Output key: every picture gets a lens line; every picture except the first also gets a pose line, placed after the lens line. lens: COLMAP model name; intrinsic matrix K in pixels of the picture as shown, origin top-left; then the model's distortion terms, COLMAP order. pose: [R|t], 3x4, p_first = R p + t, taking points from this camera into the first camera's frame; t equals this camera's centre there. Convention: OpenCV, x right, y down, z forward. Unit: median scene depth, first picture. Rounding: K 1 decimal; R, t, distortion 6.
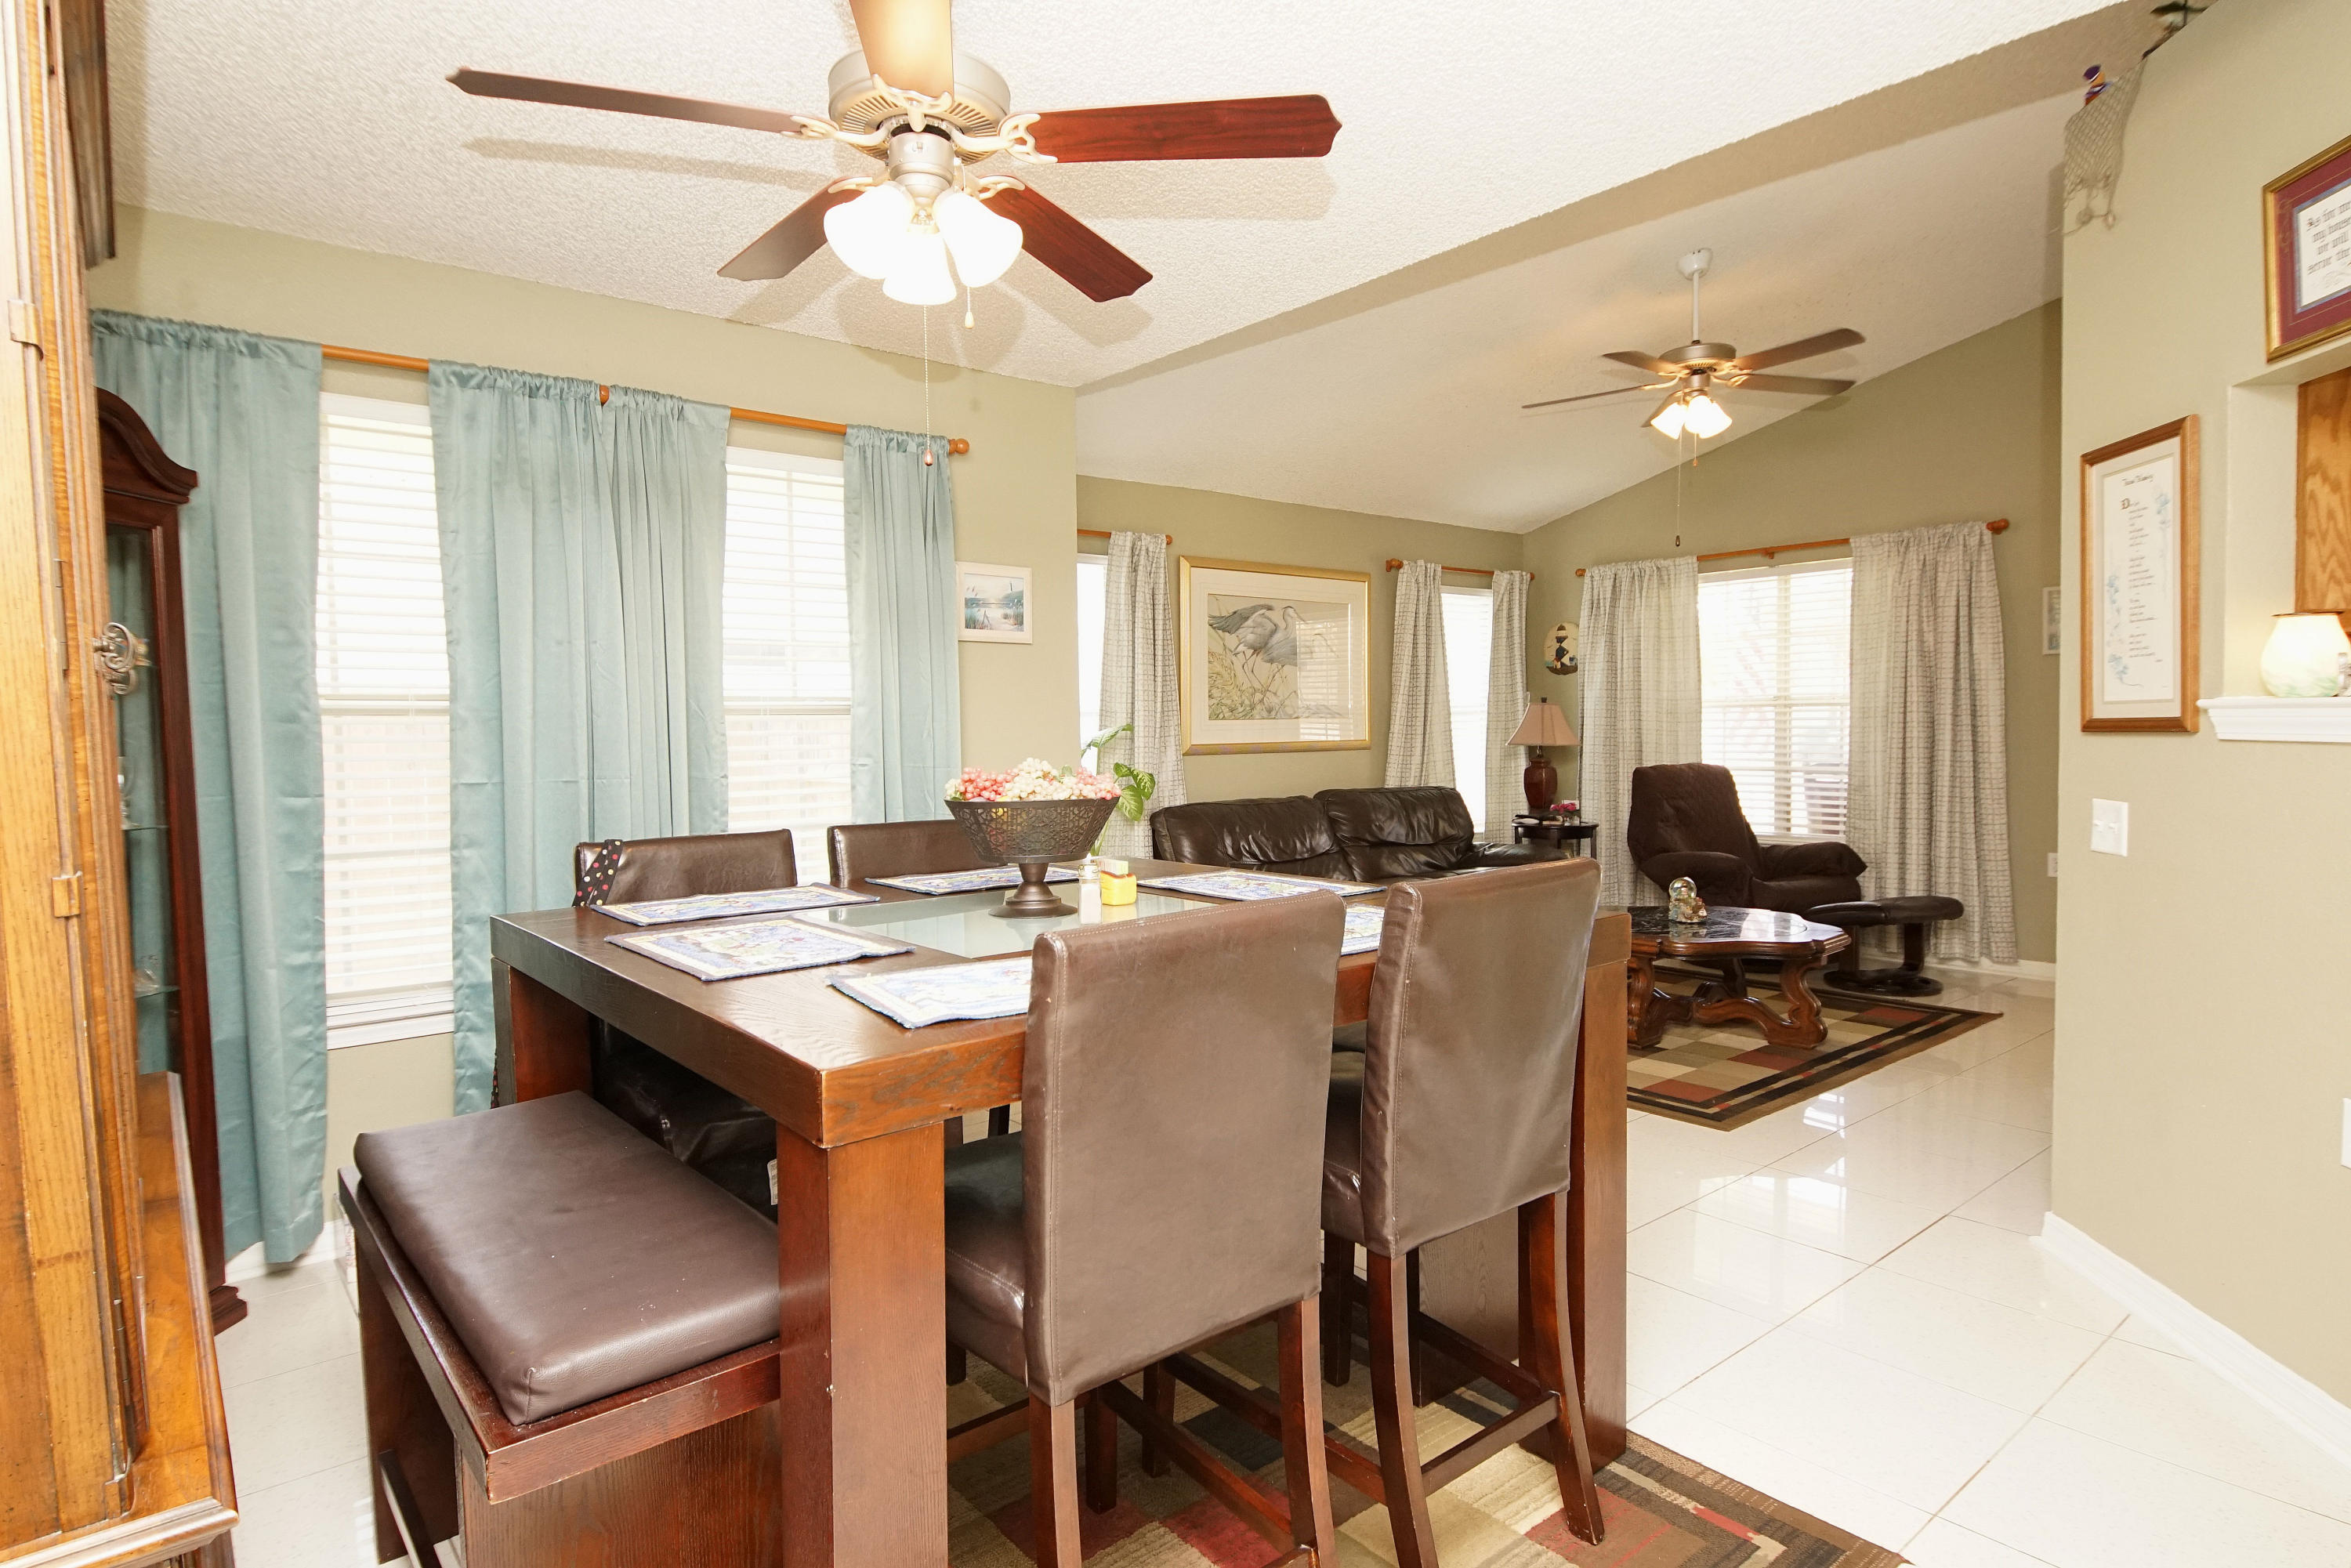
lens RADIAL K [[1256.4, 0, 1147.3], [0, 1256.4, 774.4], [0, 0, 1]] dist [0.037405, -0.037017]
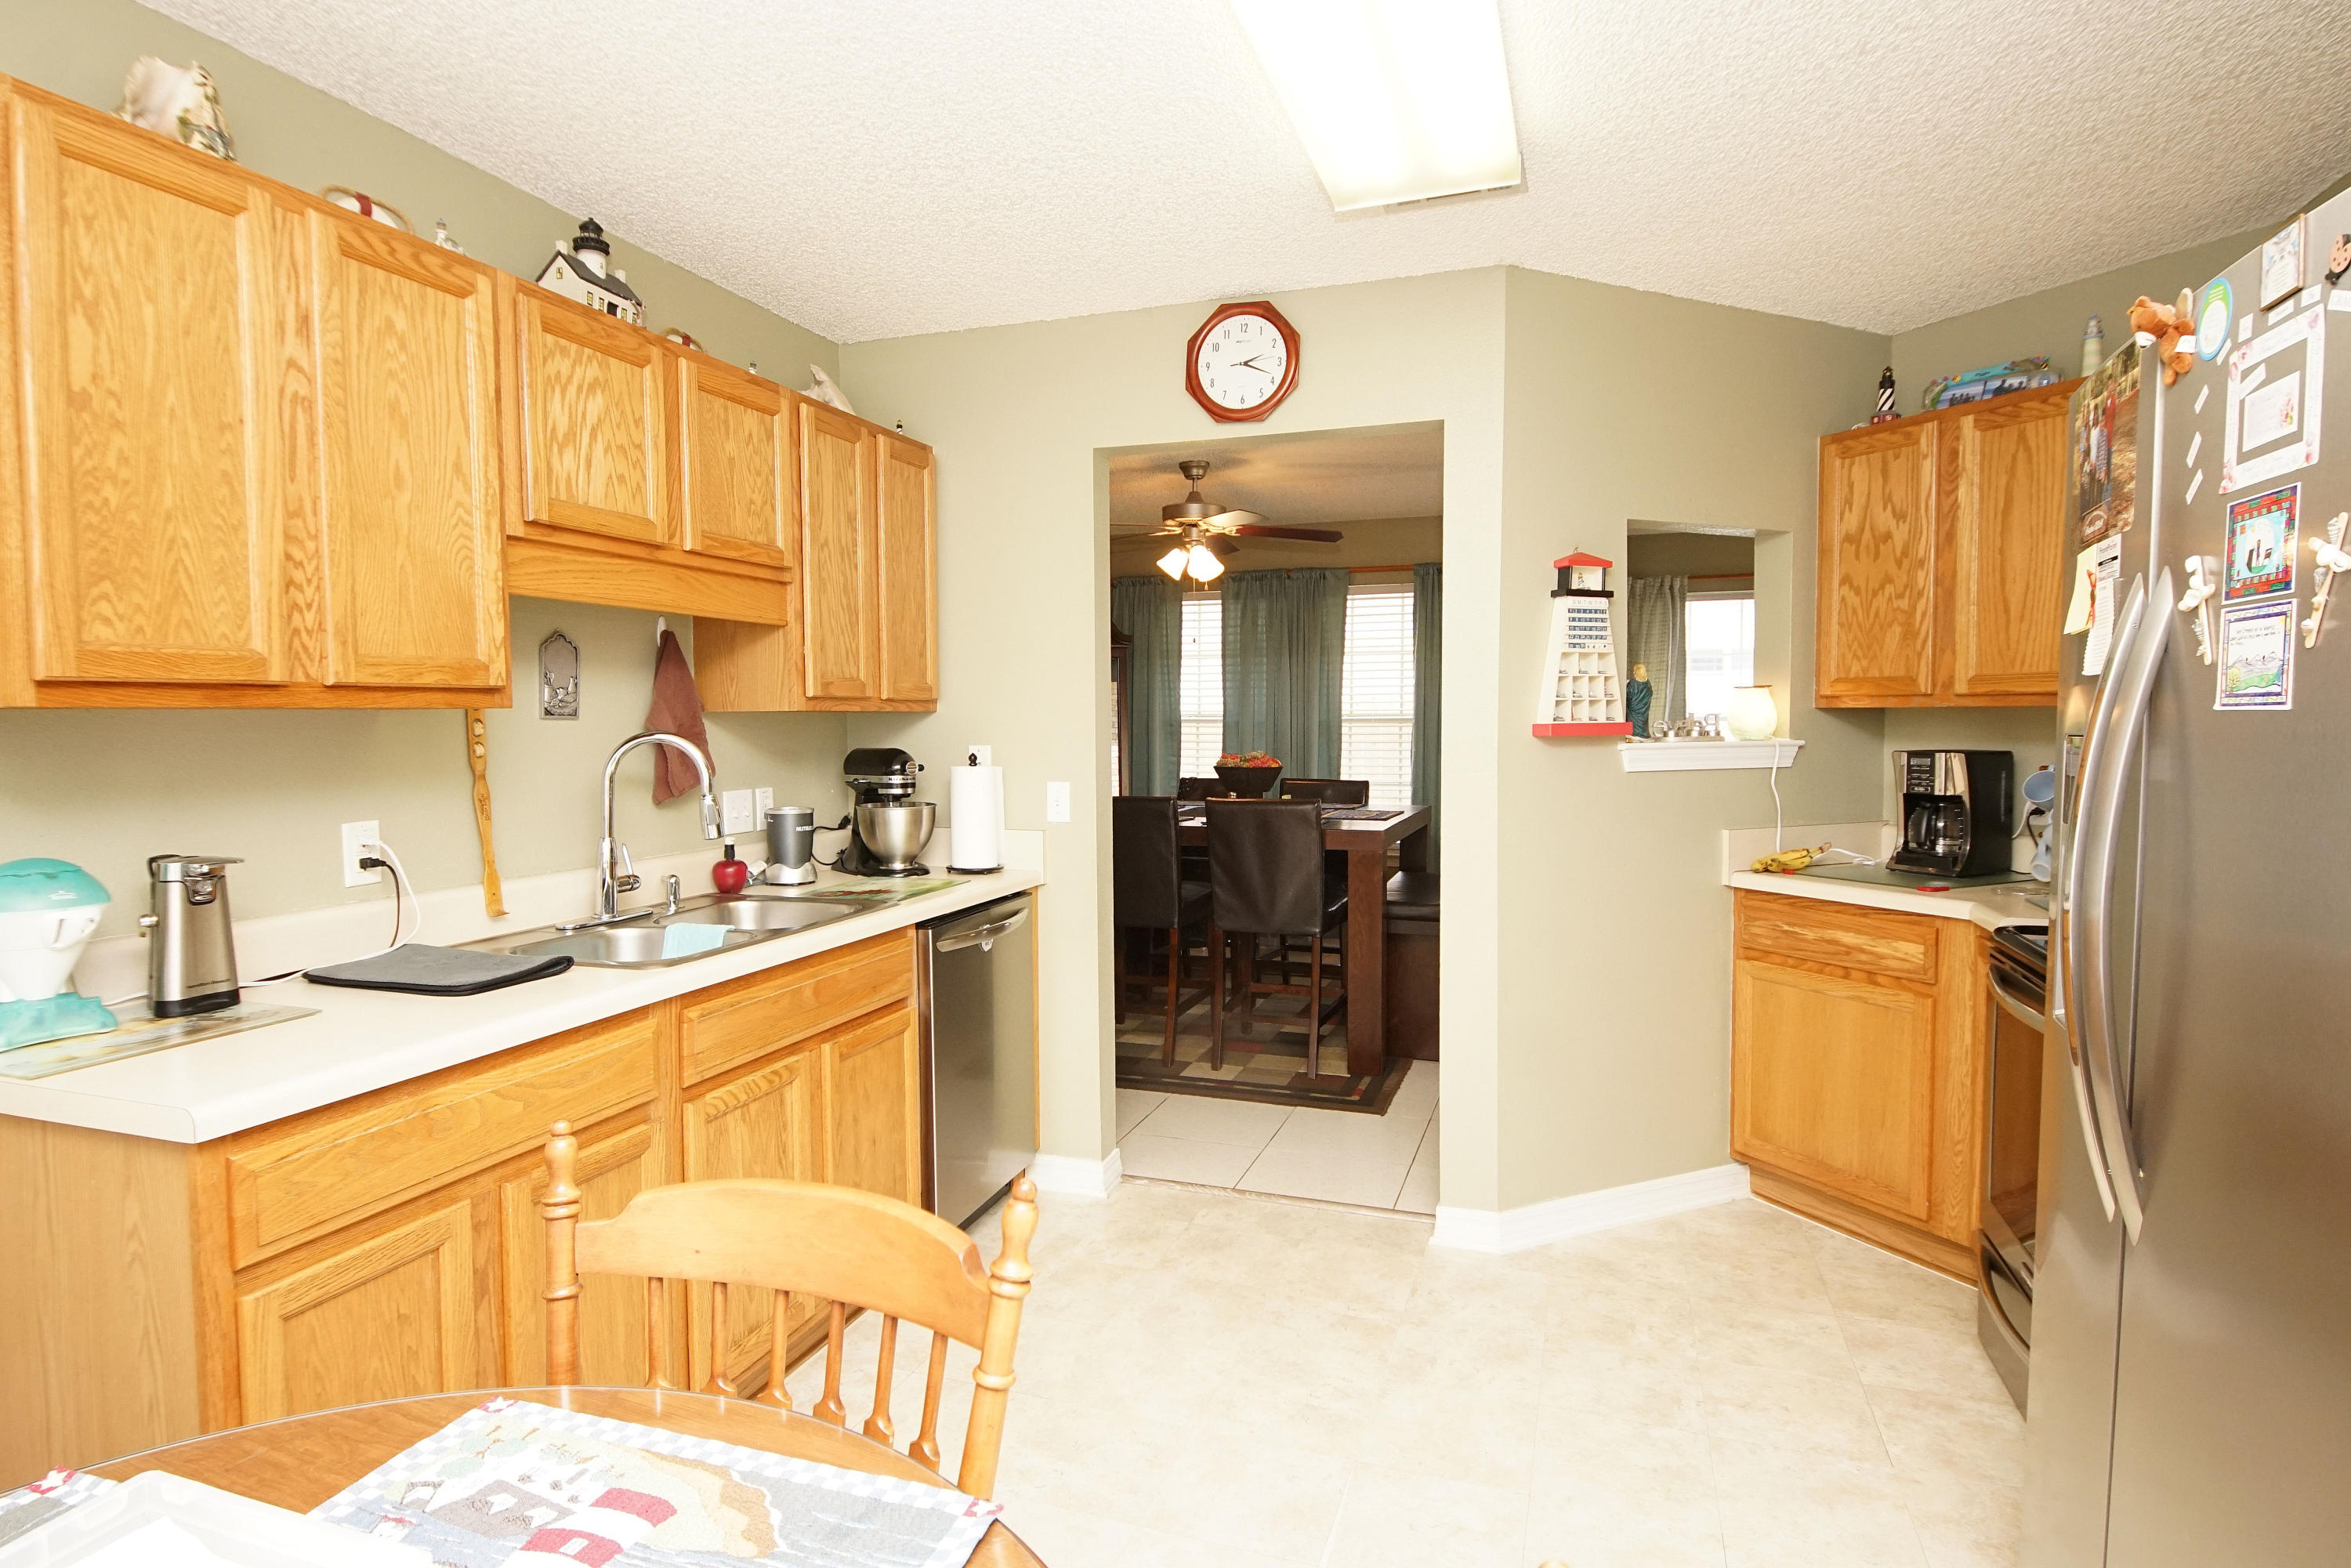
lens RADIAL K [[1256.4, 0, 1147.3], [0, 1256.4, 774.4], [0, 0, 1]] dist [0.037405, -0.037017]
pose [[0.522951, 0.051745, -0.850791, 0.996146], [-0.035713, 0.998609, 0.038784, -0.028507], [0.851614, 0.010103, 0.524071, -0.245272]]
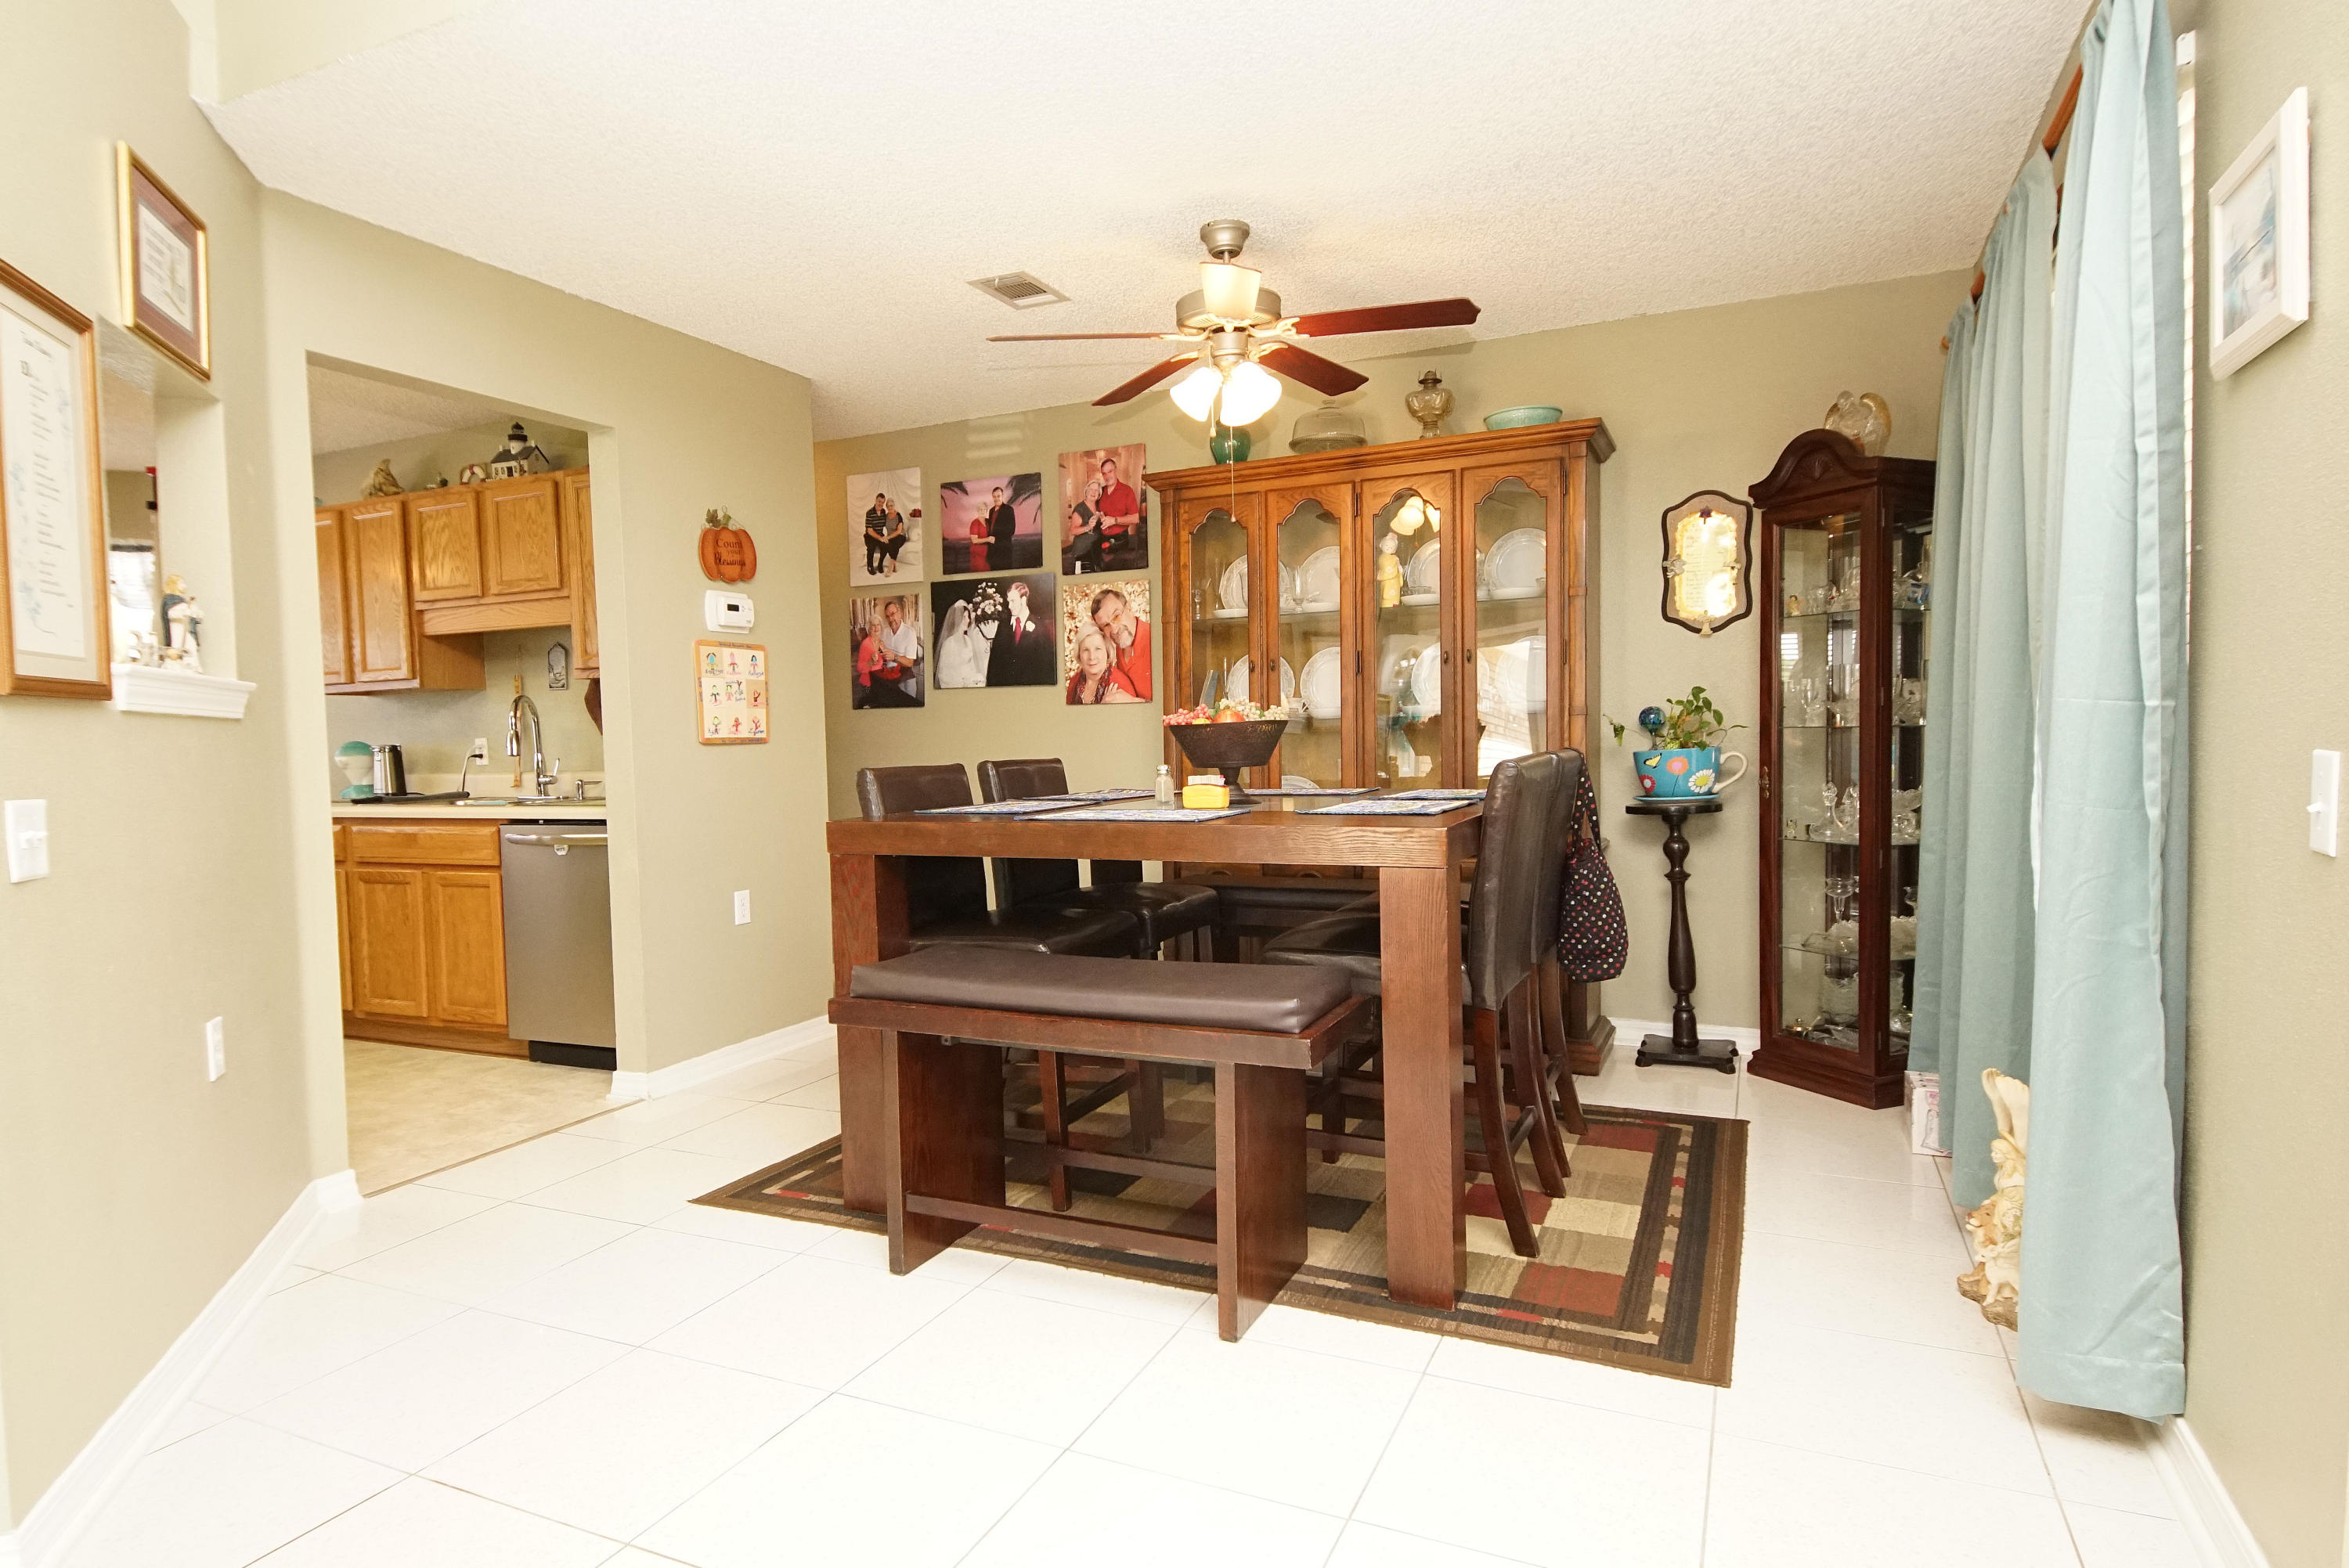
lens RADIAL K [[1304.4, 0, 1128.0], [0, 1304.4, 799.6], [0, 0, 1]] dist [0.037489, -0.028100]
pose [[-0.903717, 0.062076, -0.423606, 0.340544], [0.025226, 0.995434, 0.092056, -0.018389], [0.427386, 0.072506, -0.901157, 1.197821]]
